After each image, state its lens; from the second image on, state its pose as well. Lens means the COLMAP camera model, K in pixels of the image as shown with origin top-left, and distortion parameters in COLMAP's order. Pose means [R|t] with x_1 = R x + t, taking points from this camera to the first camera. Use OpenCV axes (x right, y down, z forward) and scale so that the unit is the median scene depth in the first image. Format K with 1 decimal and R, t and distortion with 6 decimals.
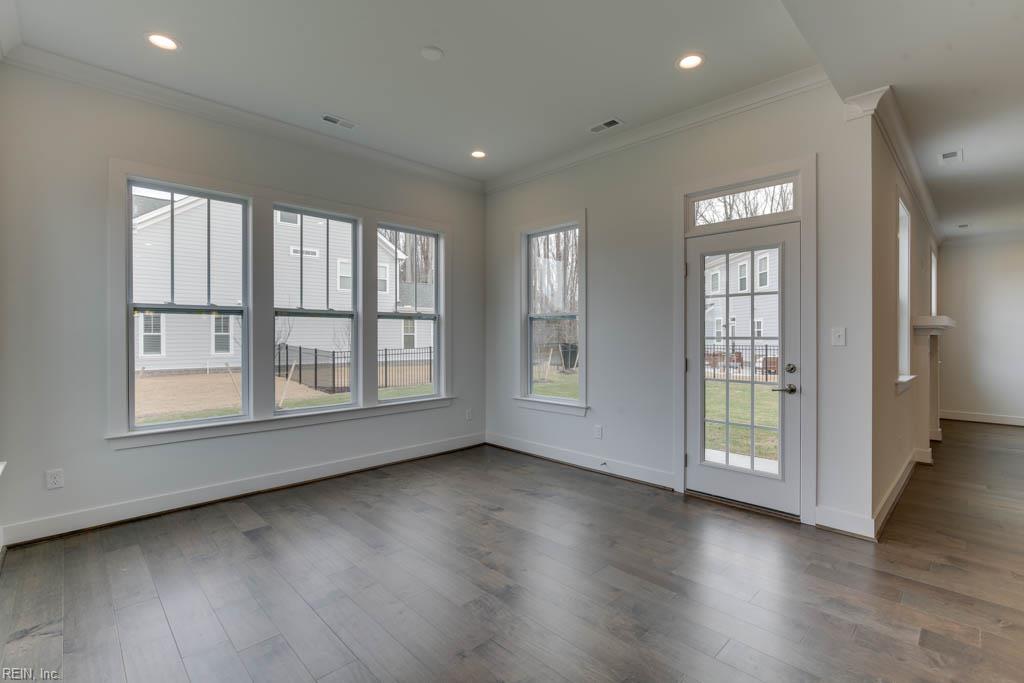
lens RADIAL K [[471.4, 0, 518.5], [0, 471.4, 341.2], [0, 0, 1]] dist [0.006152, 0.000610]
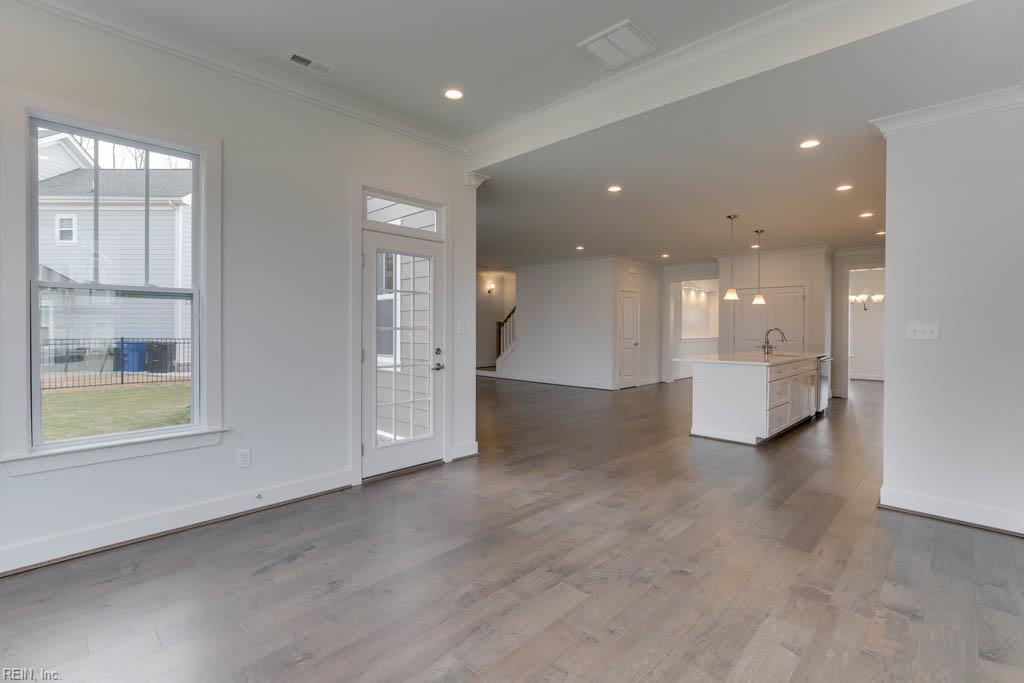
lens RADIAL K [[471.4, 0, 520.2], [0, 471.4, 338.0], [0, 0, 1]] dist [0.006152, 0.000610]
pose [[-0.021990, -0.020614, 0.999546, -0.719217], [0.011828, 0.999712, 0.020878, -0.004376], [-0.999688, 0.012282, -0.021739, 0.753004]]
